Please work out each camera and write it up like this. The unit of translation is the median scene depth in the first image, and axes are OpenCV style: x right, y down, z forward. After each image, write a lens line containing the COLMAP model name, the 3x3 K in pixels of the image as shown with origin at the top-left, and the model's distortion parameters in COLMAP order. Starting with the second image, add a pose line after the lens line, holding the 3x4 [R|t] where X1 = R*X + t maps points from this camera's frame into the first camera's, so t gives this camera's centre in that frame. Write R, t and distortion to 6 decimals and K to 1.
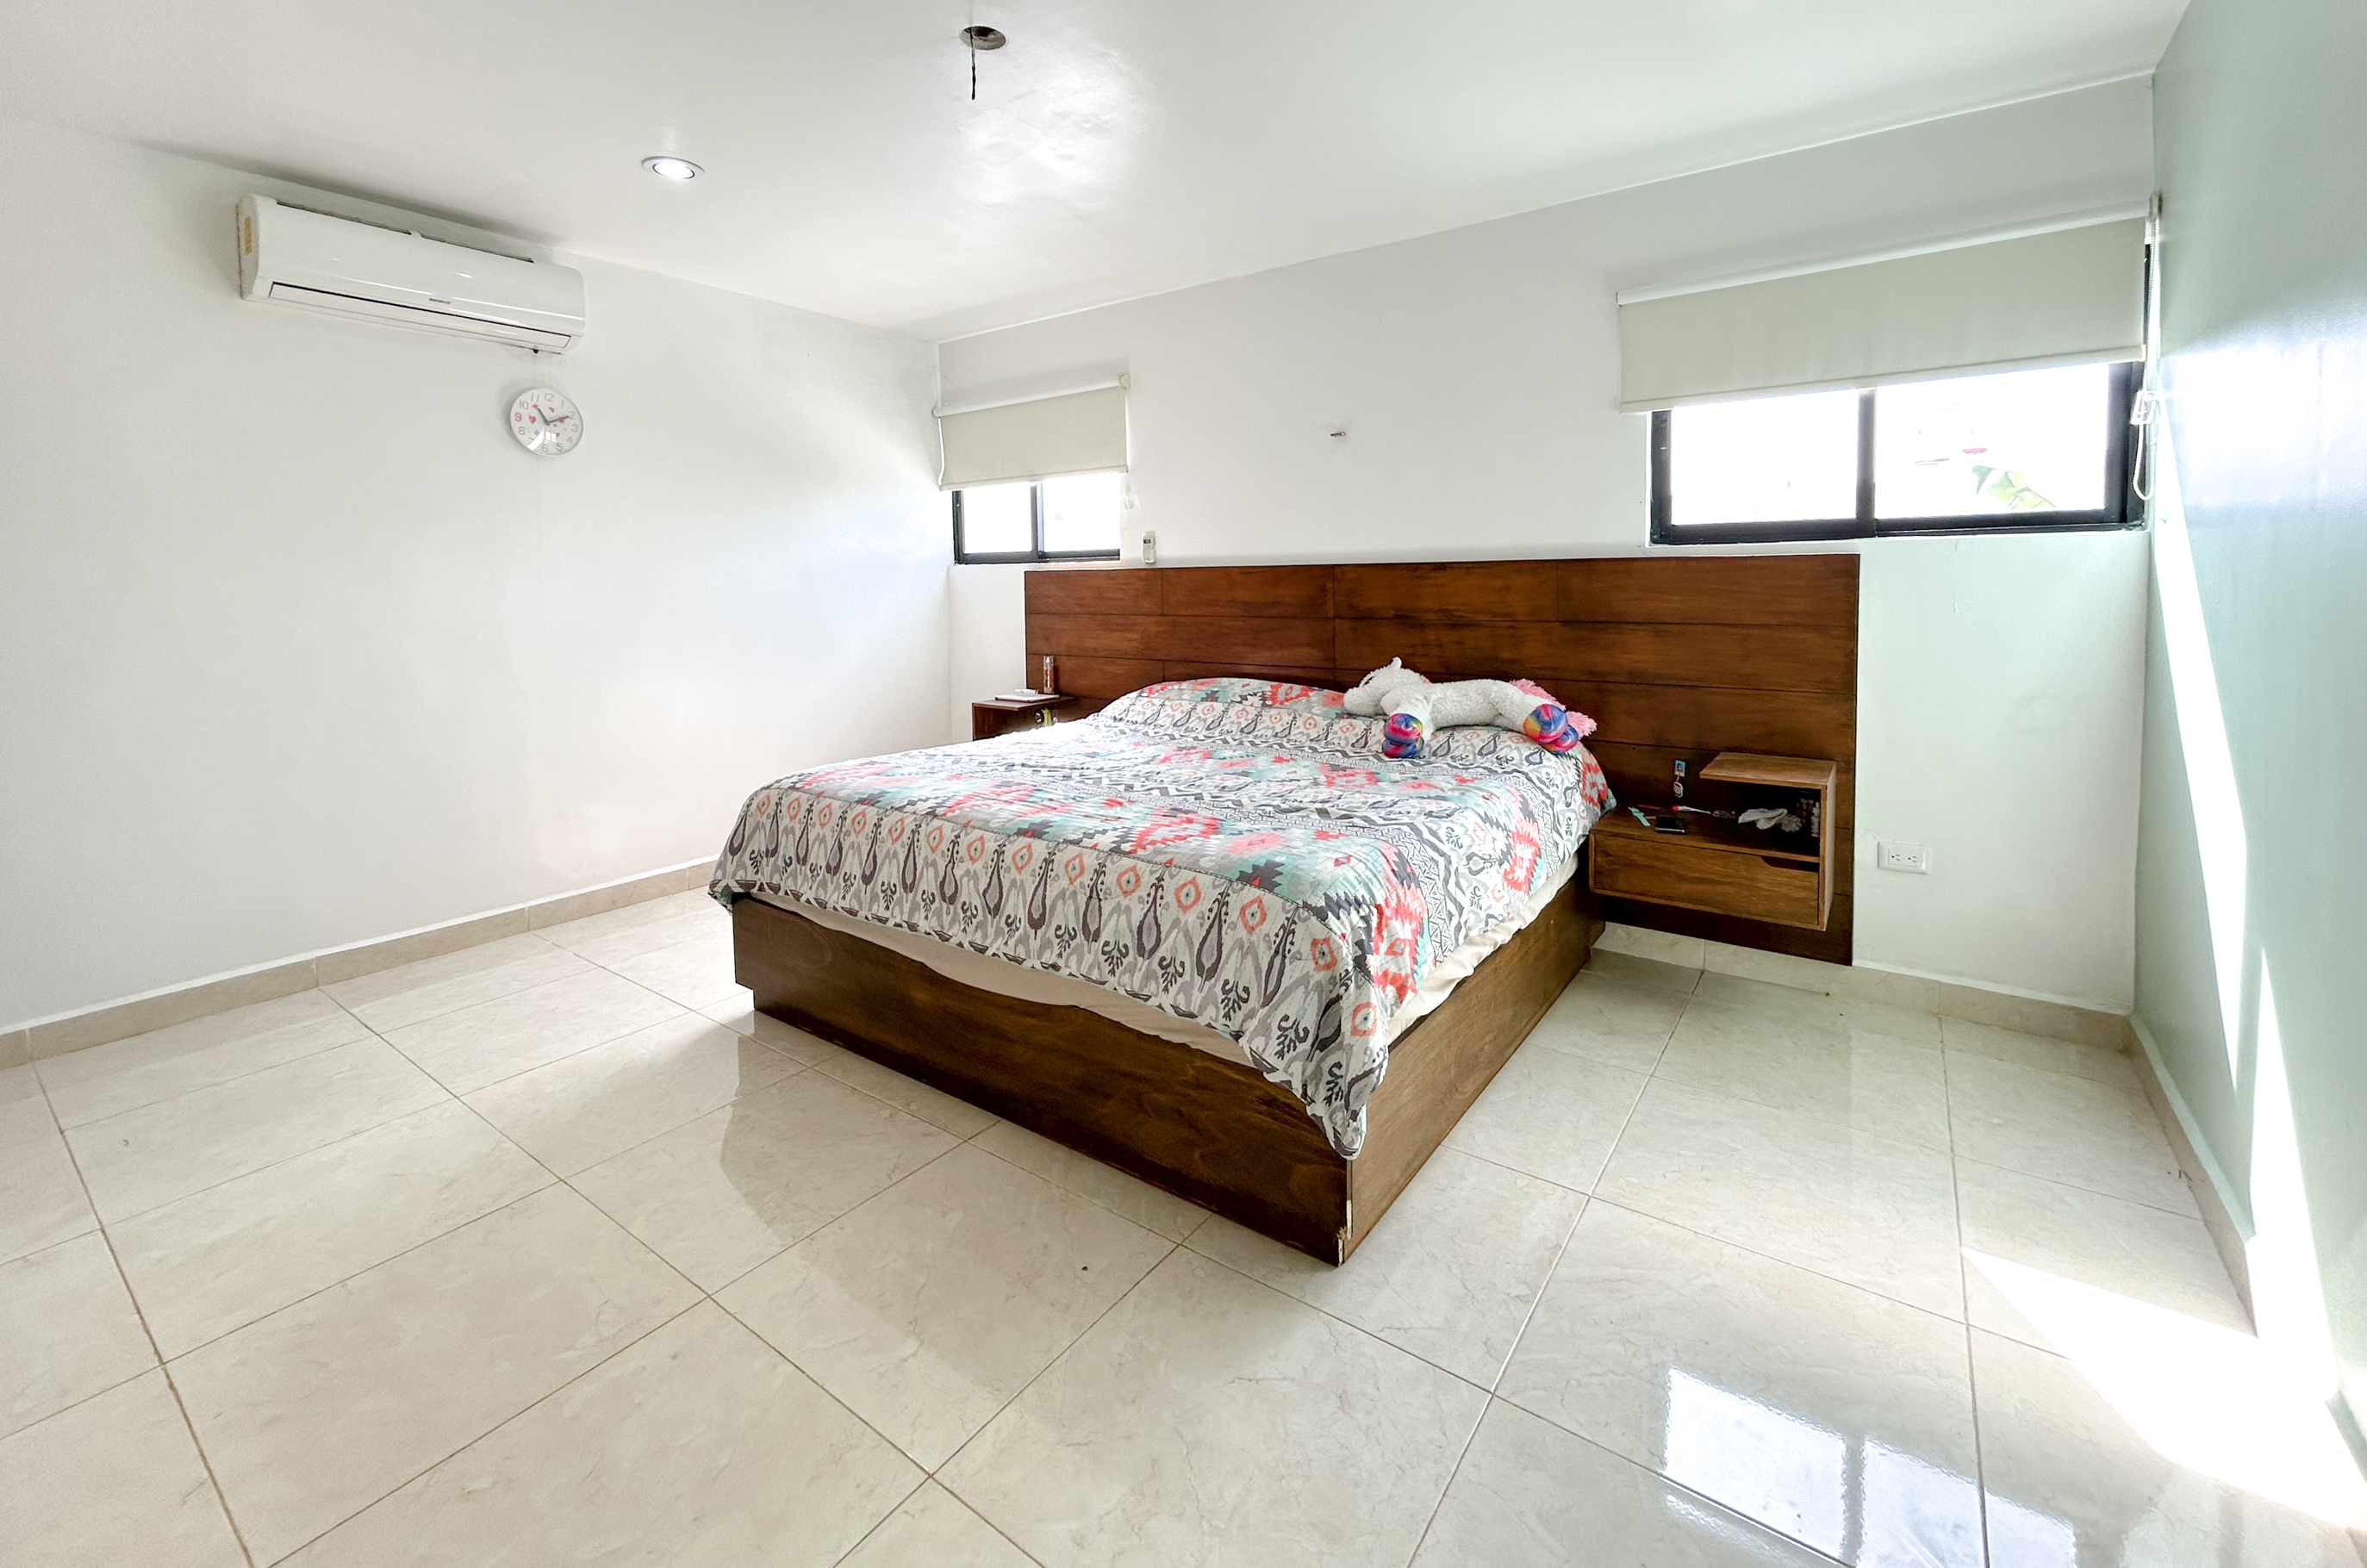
lens RADIAL K [[978.4, 0, 1190.2], [0, 978.4, 624.5], [0, 0, 1]] dist [-0.000672, -0.000038]
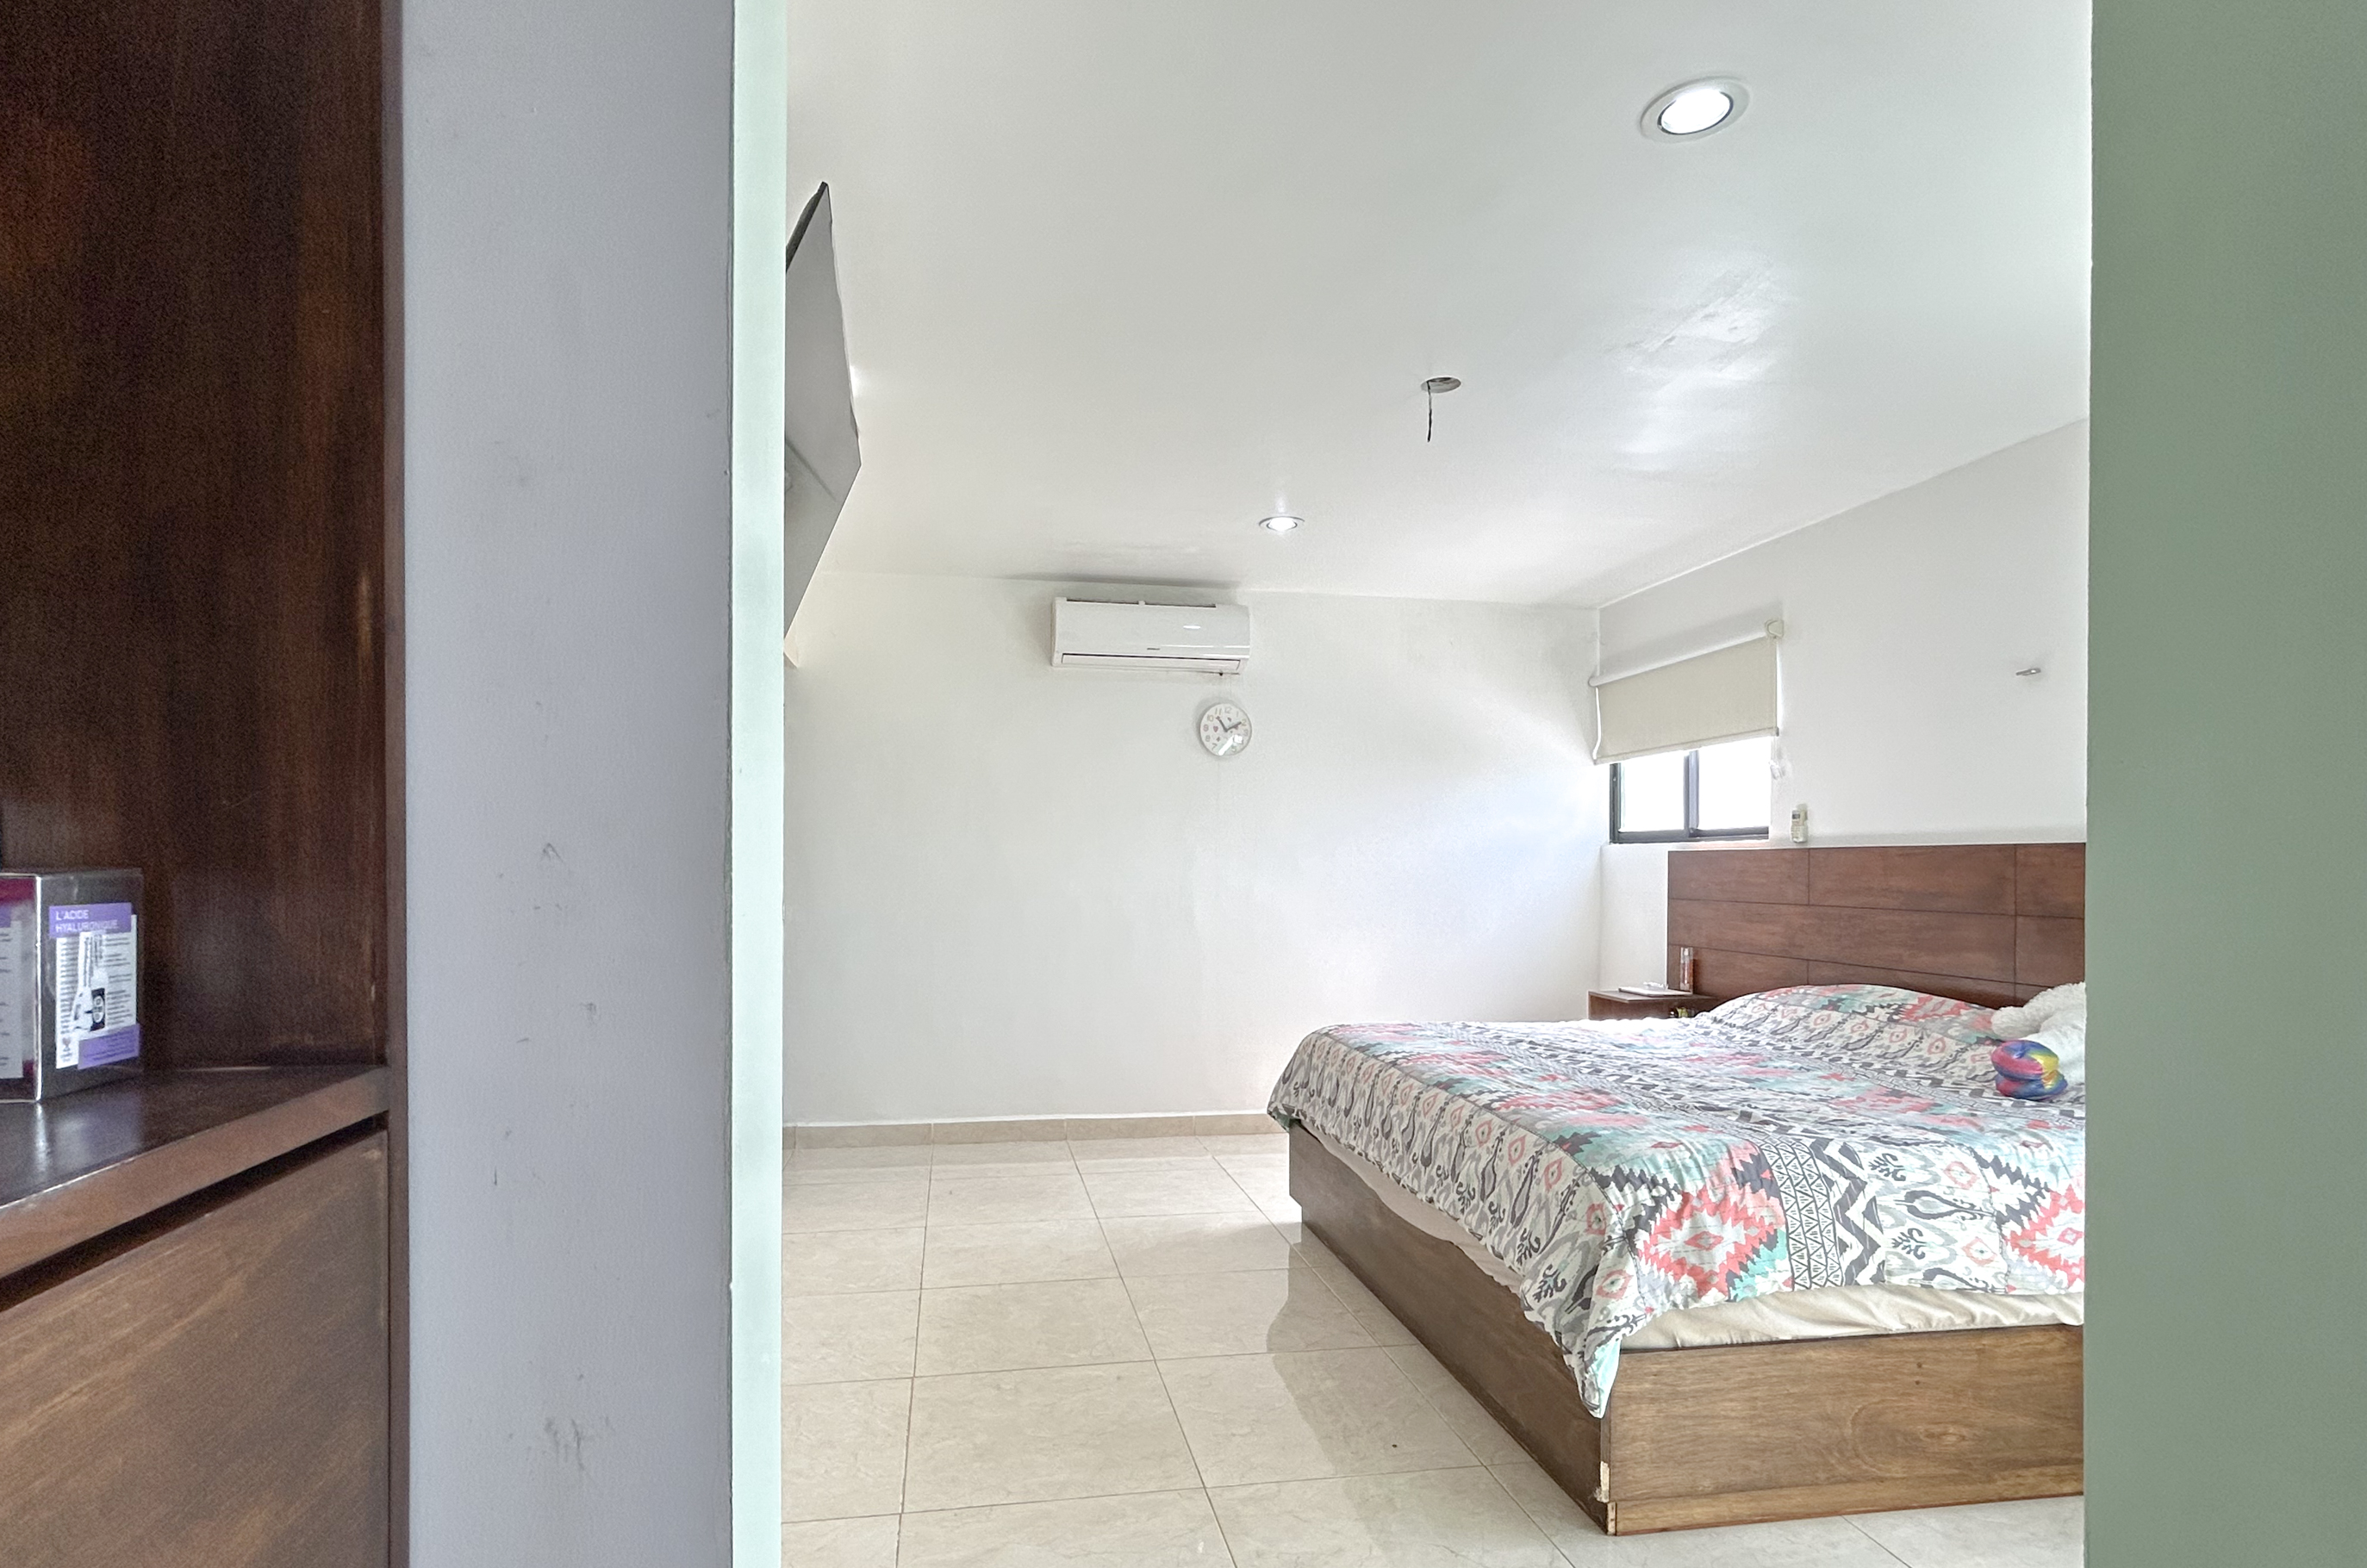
lens RADIAL K [[1227.4, 0, 1180.5], [0, 1227.4, 858.6], [0, 0, 1]] dist [-0.000595, 0.000030]
pose [[0.708037, 0.009809, -0.706107, 0.510386], [-0.043837, 0.998586, -0.030085, 0.008797], [0.704813, 0.052255, 0.707466, -0.176347]]
